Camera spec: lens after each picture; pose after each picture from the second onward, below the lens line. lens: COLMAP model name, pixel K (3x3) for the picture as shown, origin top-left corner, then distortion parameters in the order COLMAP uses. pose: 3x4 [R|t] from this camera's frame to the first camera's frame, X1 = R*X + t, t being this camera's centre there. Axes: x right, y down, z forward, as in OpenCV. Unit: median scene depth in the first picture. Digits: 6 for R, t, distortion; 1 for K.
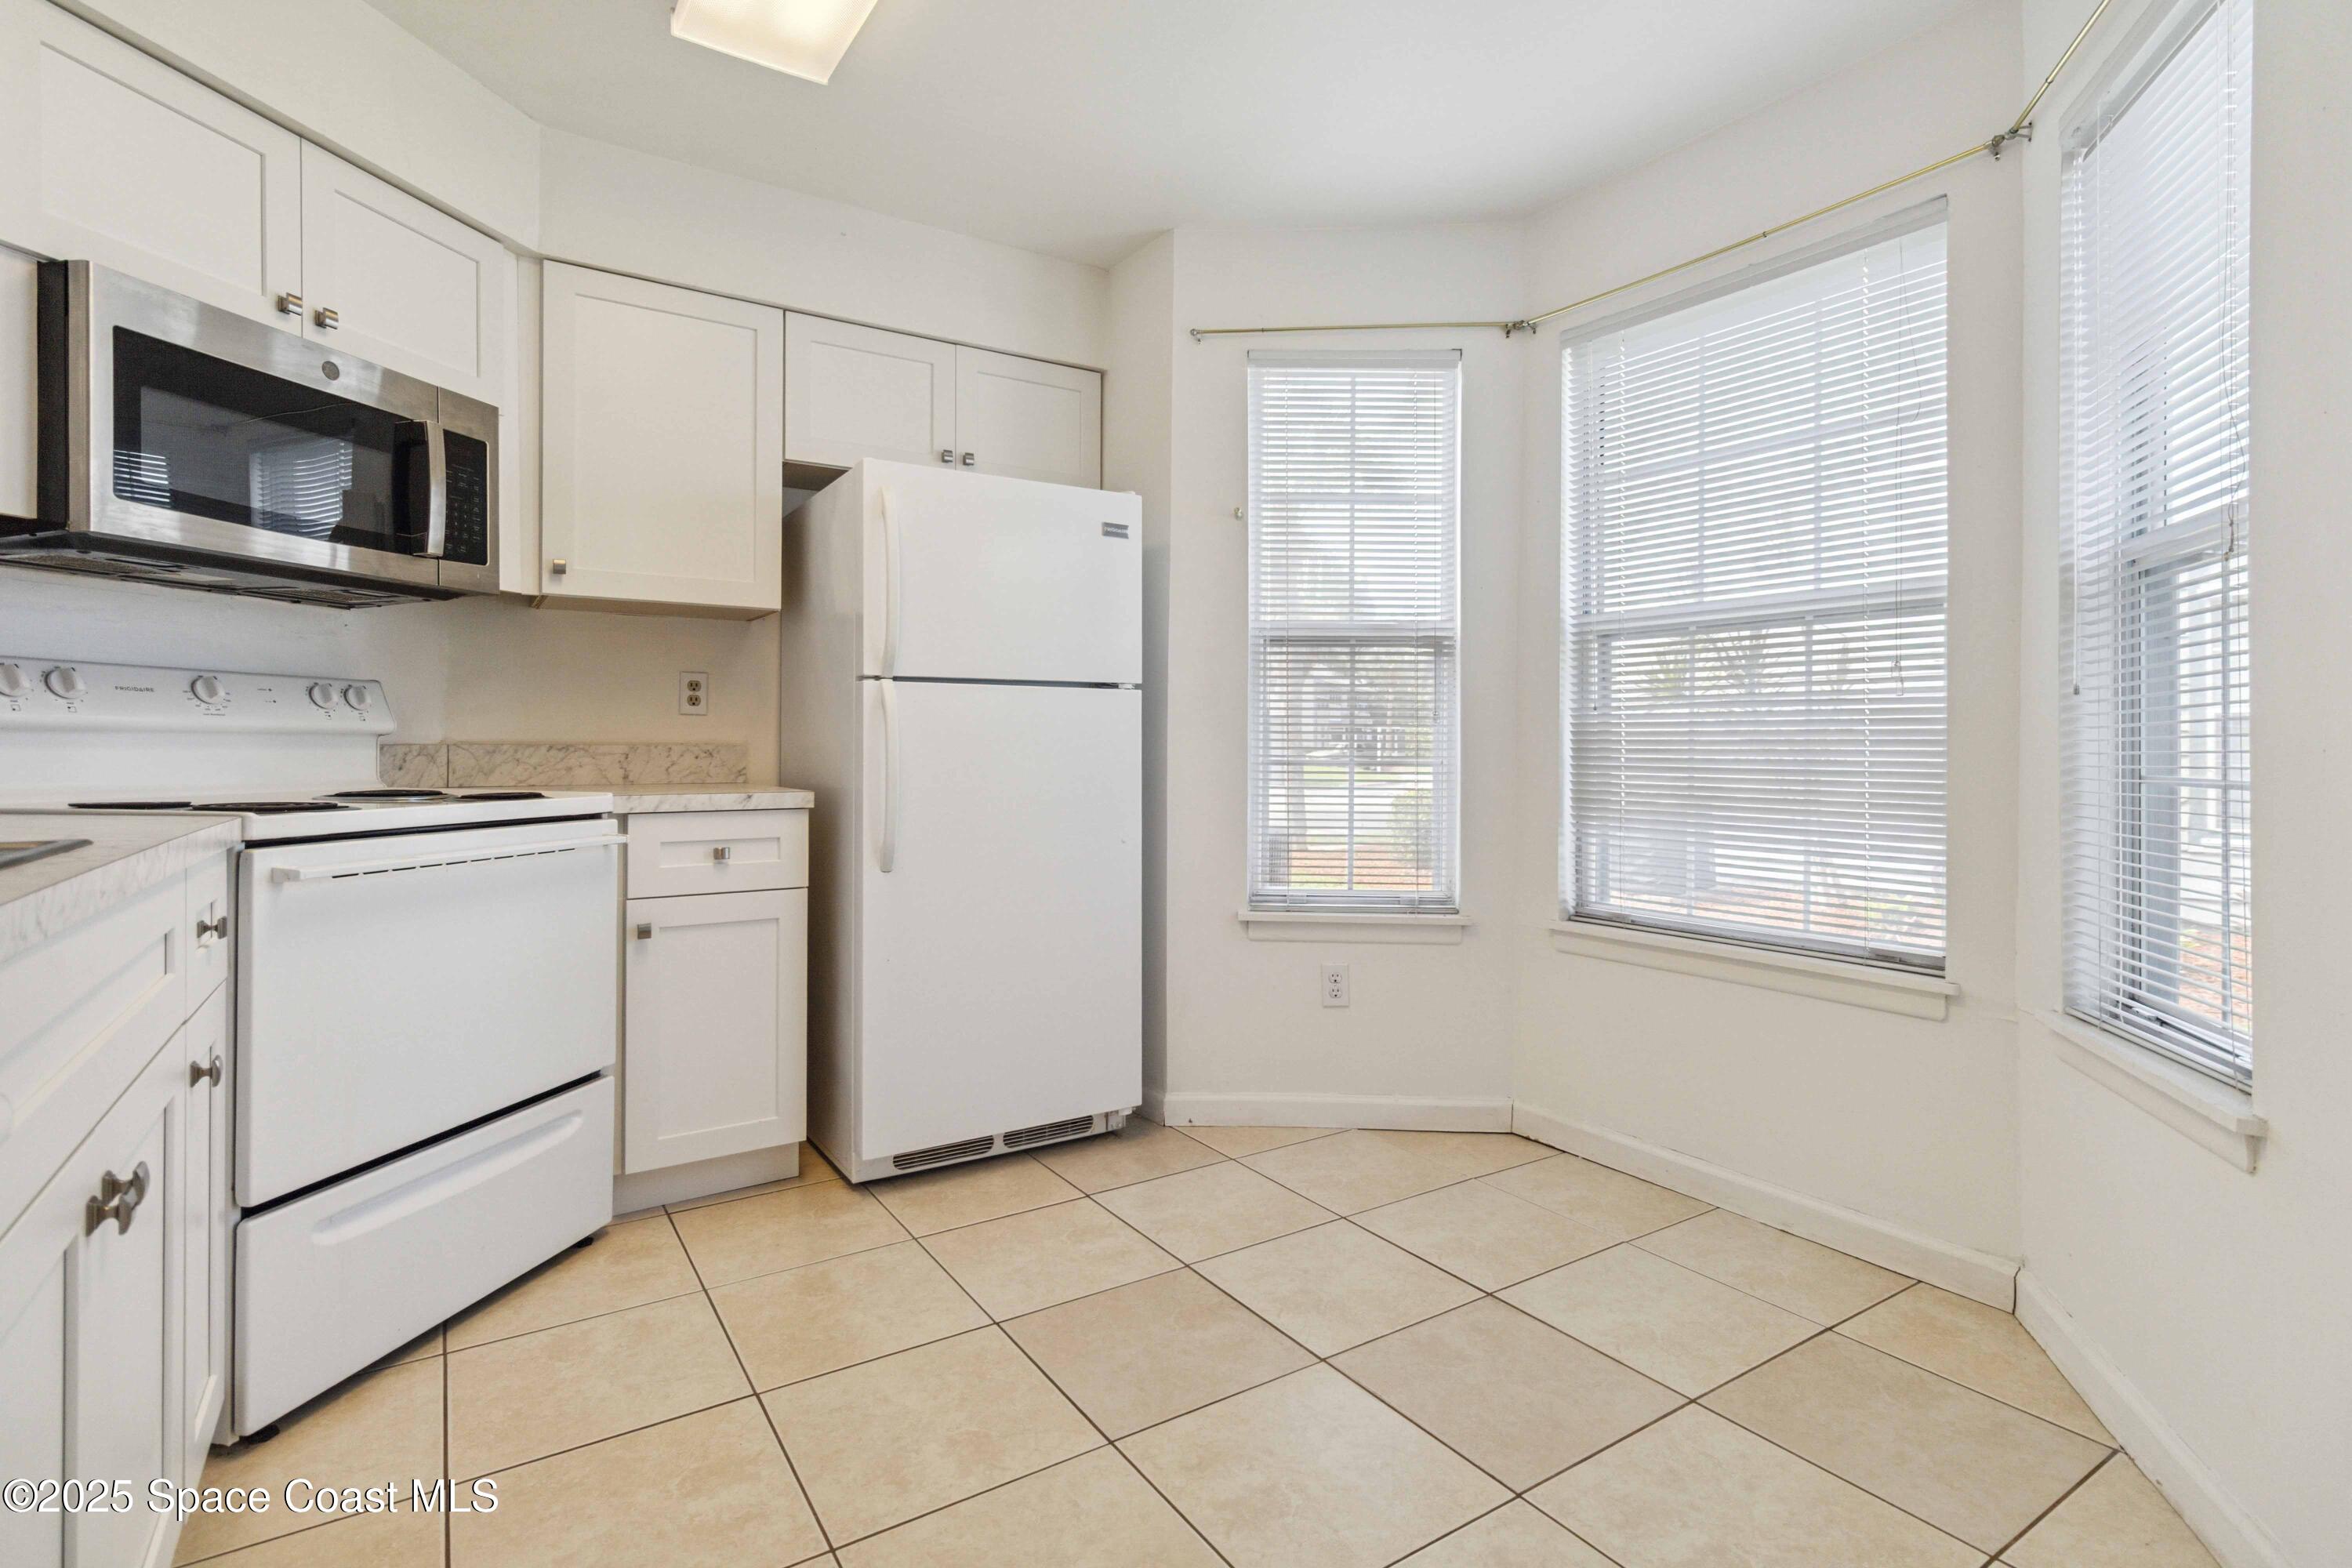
lens RADIAL K [[1121.7, 0, 1185.8], [0, 1121.7, 737.4], [0, 0, 1]] dist [0.001680, 0.000710]
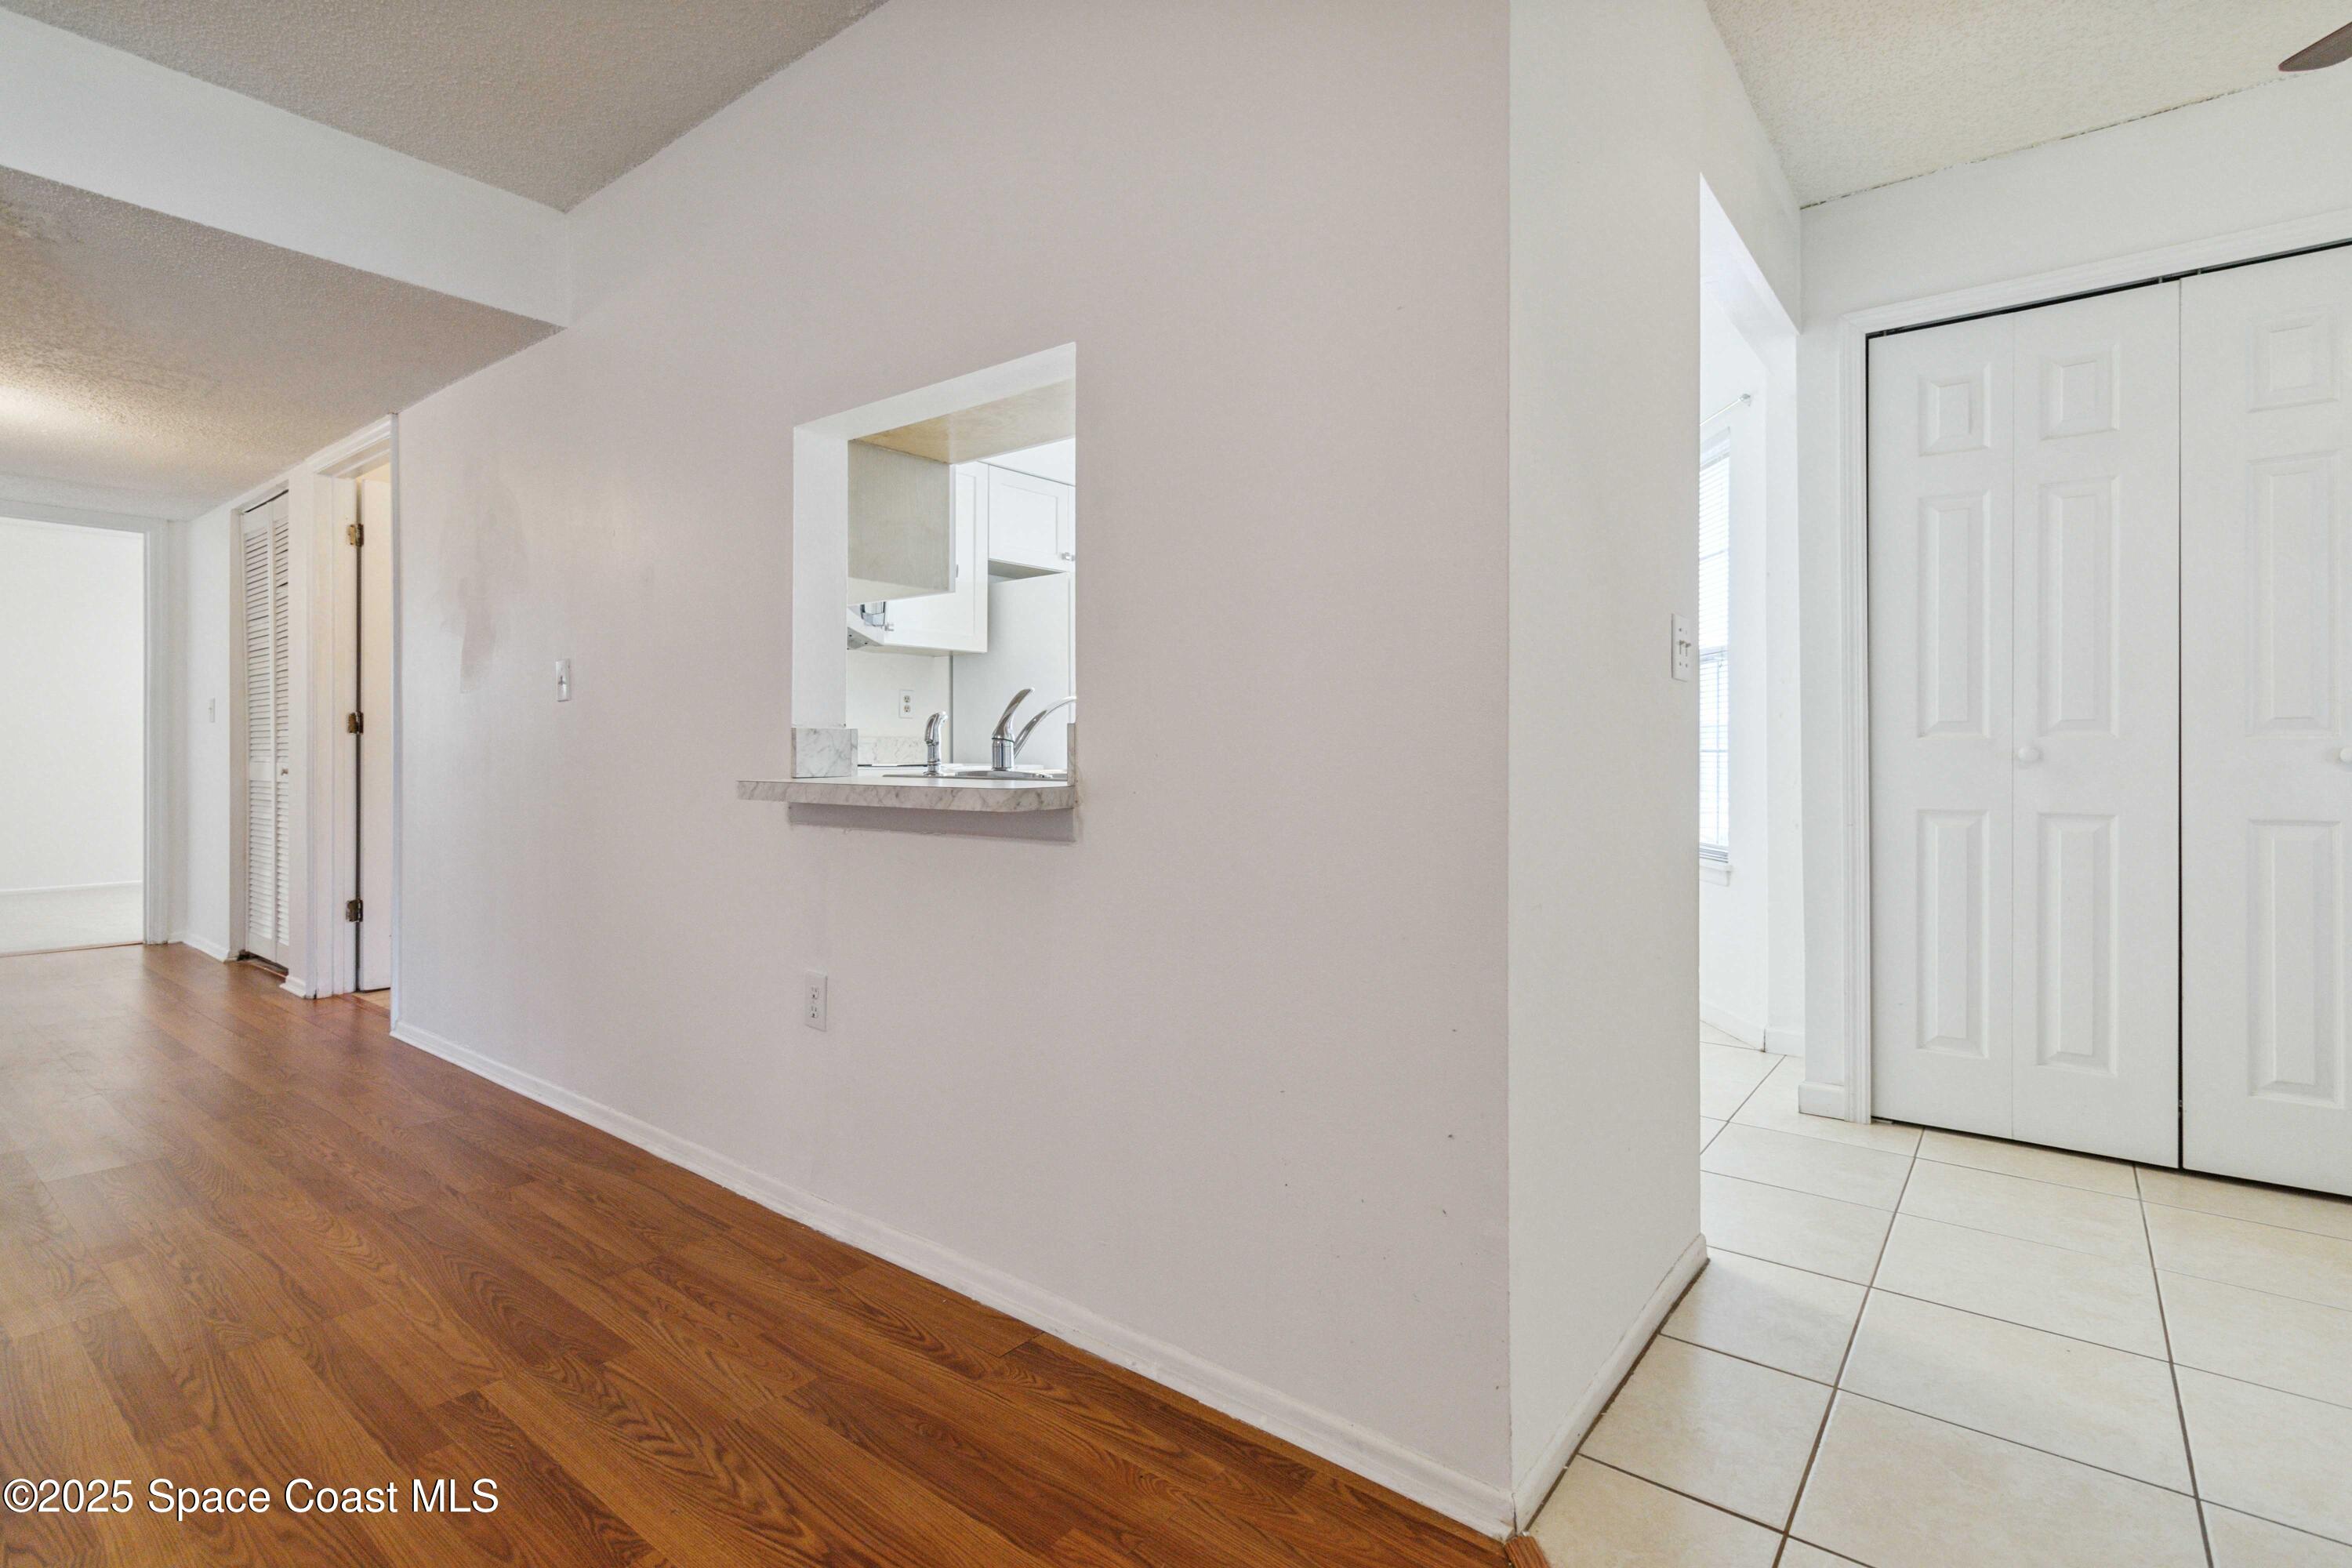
lens RADIAL K [[1121.7, 0, 1195.5], [0, 1121.7, 739.3], [0, 0, 1]] dist [0.001680, 0.000710]
pose [[0.952591, -0.003246, 0.304235, -0.630297], [0.002366, 0.999992, 0.003263, 0.005186], [-0.304244, -0.002388, 0.952591, -0.682027]]
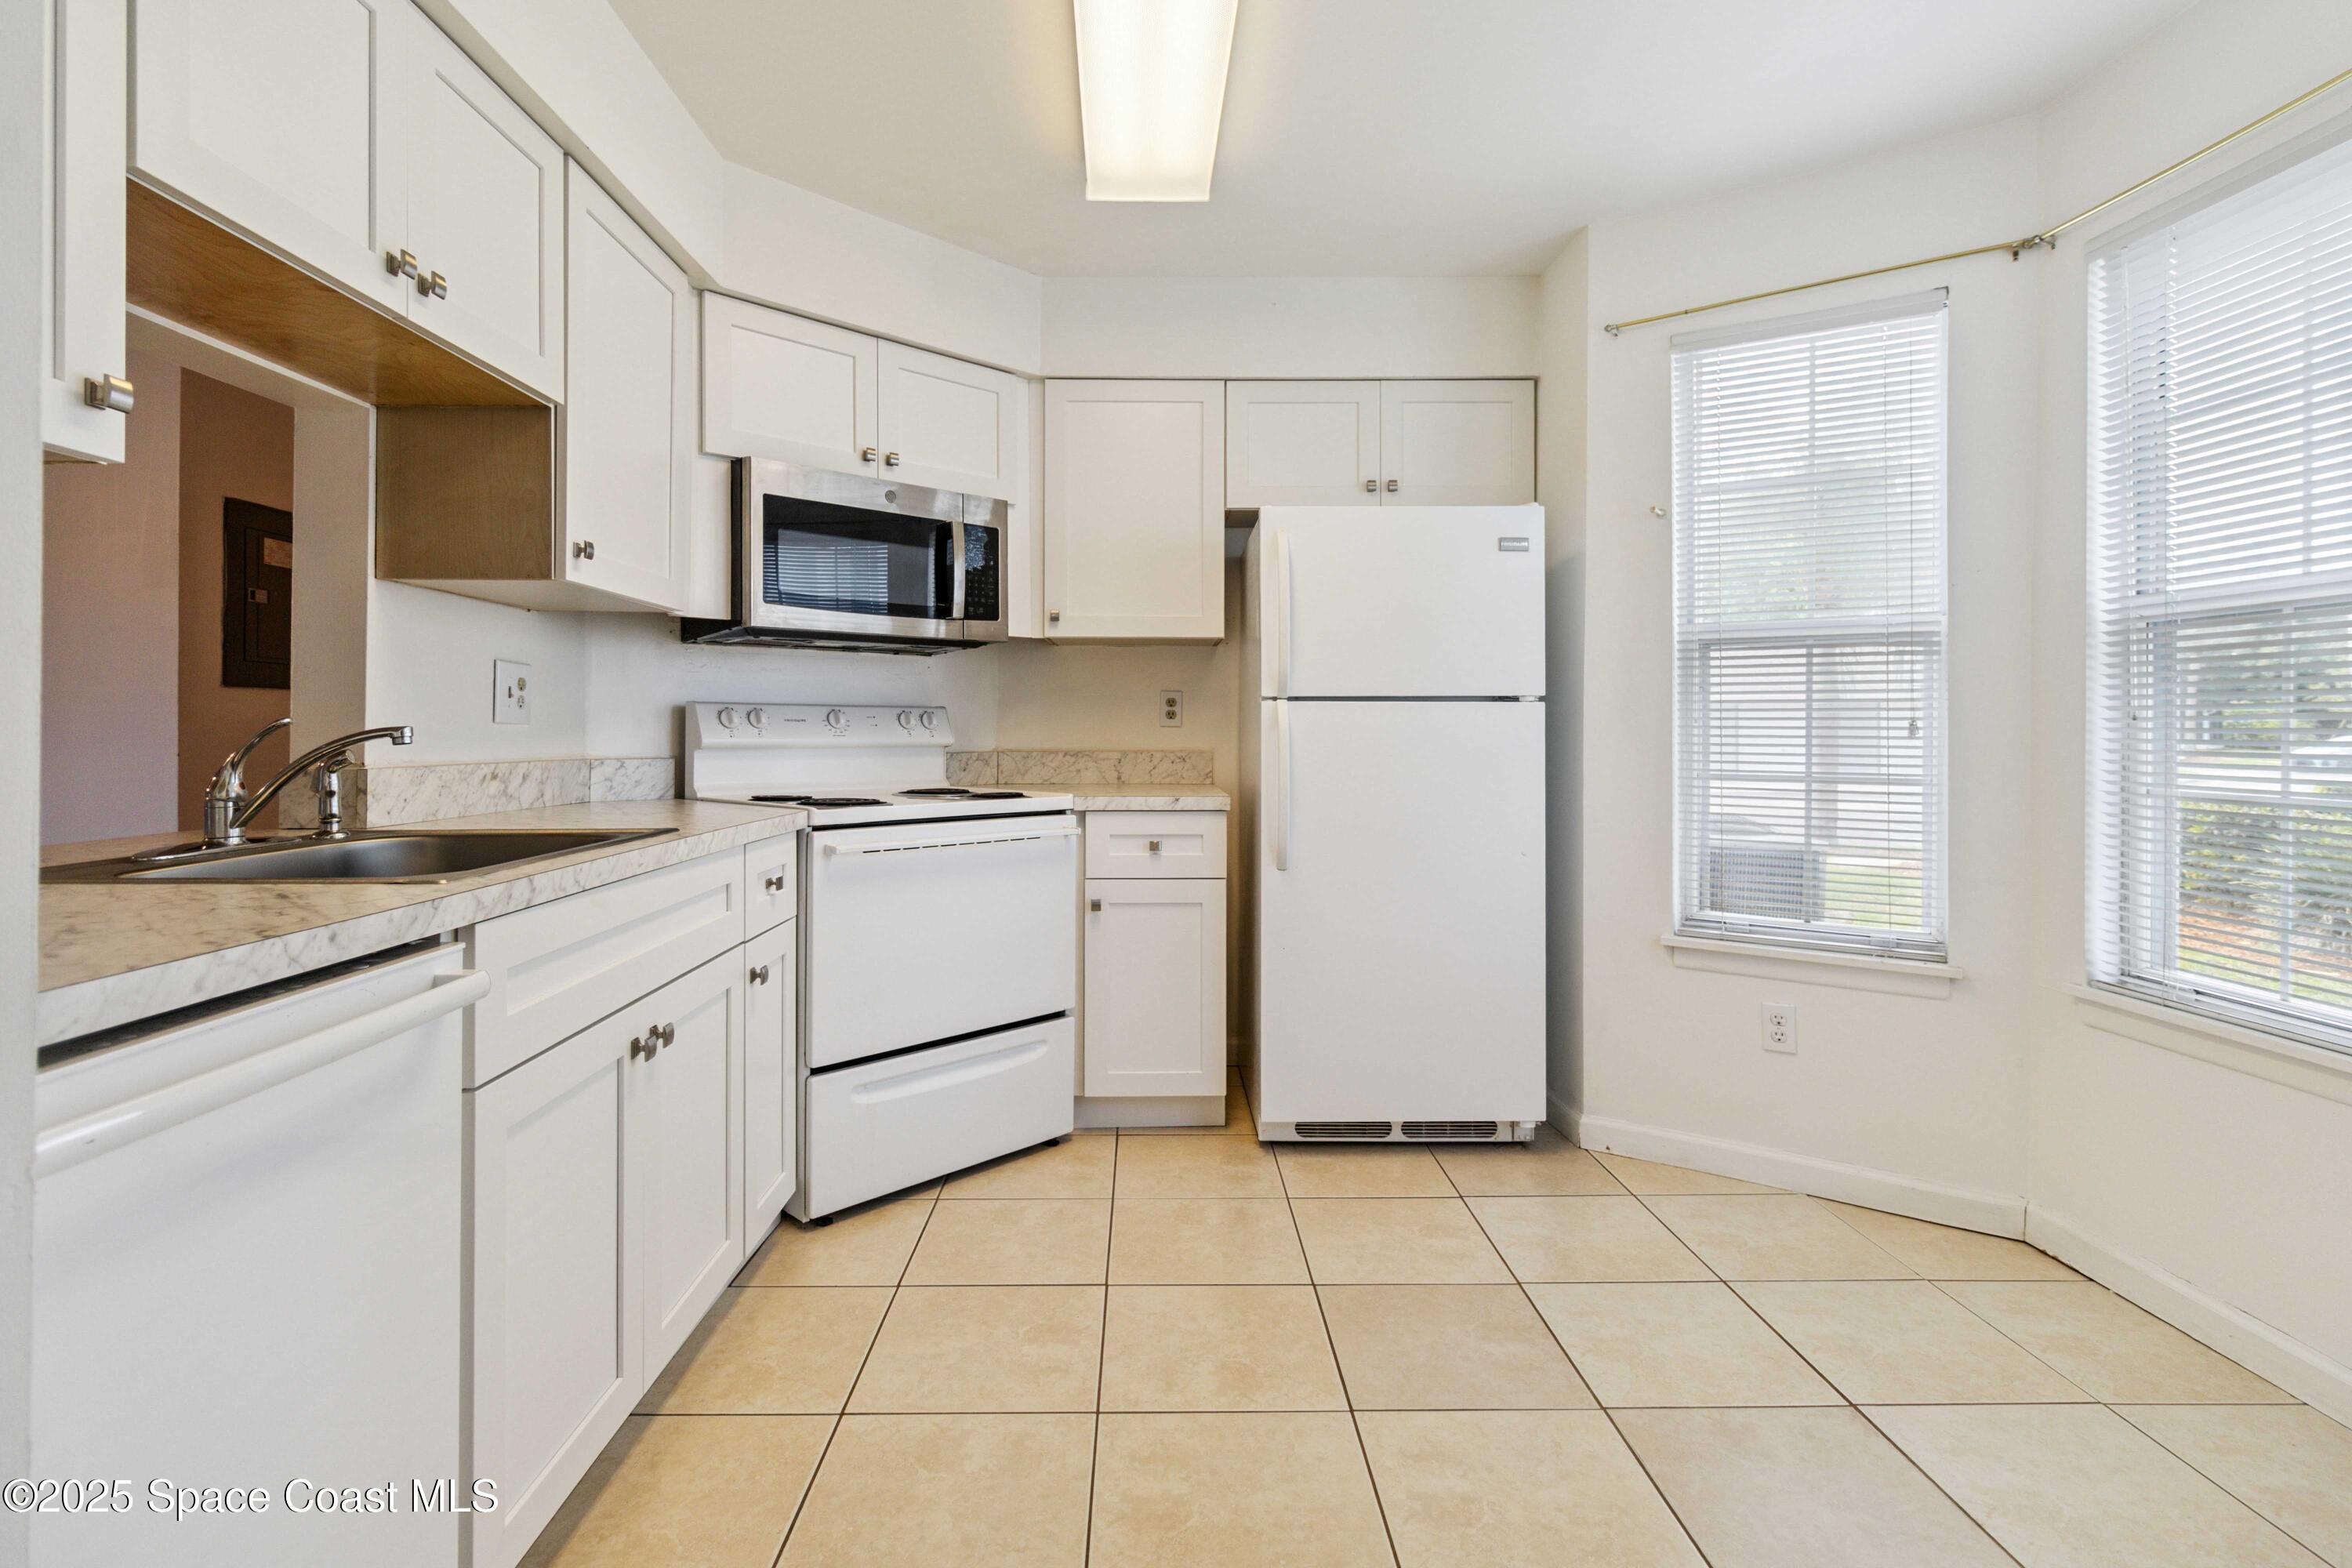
lens RADIAL K [[1121.7, 0, 1187.9], [0, 1121.7, 716.5], [0, 0, 1]] dist [0.001680, 0.000710]
pose [[0.847628, -0.006331, -0.530554, 0.254704], [0.003937, 0.999976, -0.005643, -0.028855], [0.530577, 0.002695, 0.847632, -0.009662]]
